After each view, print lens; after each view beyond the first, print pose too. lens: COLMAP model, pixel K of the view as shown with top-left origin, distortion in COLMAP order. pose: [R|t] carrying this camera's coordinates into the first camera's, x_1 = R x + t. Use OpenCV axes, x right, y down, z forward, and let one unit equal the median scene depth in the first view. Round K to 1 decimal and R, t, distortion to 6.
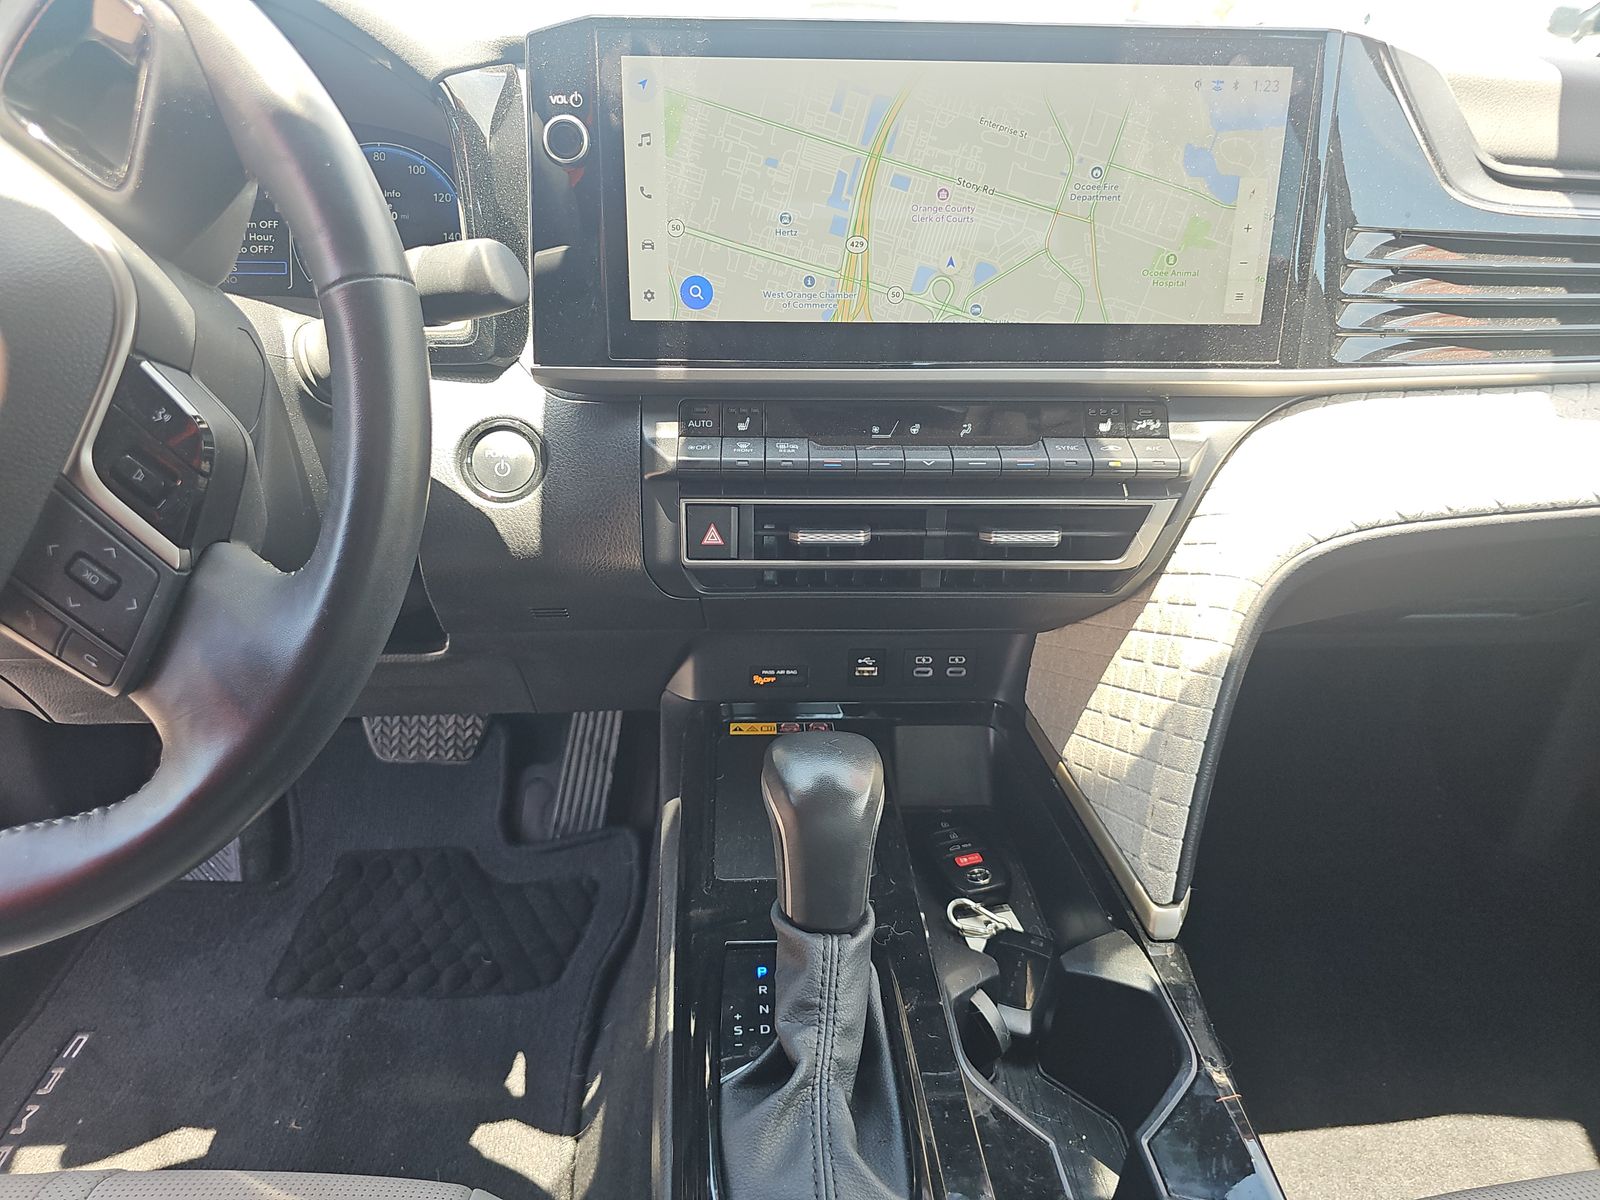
lens RADIAL K [[1066.3, 0, 794.3], [0, 1066.3, 600.2], [0, 0, 1]] dist [-0.005728, -0.005014]
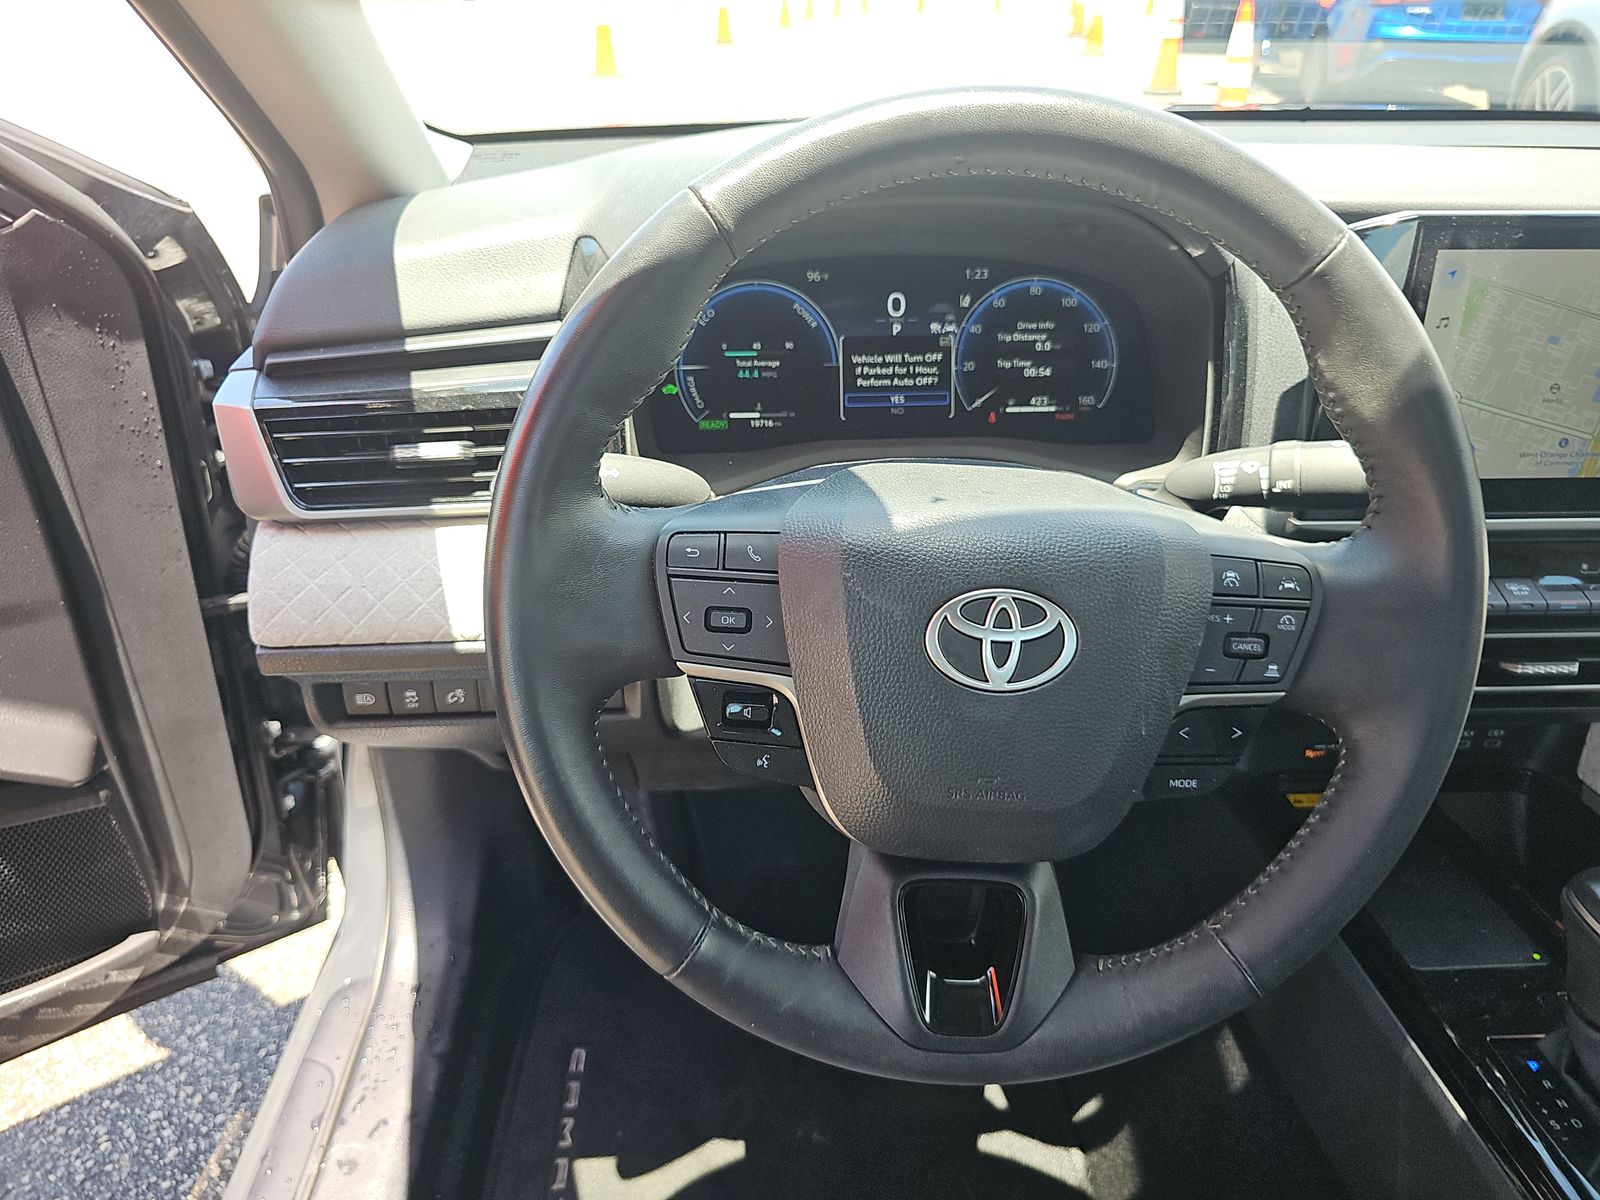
lens RADIAL K [[1066.3, 0, 787.3], [0, 1066.3, 607.3], [0, 0, 1]] dist [-0.005728, -0.005014]
pose [[0.999569, -0.011973, -0.026810, -0.760059], [0.013692, 0.997800, 0.064867, -0.213780], [0.025975, -0.065206, 0.997534, -0.118255]]
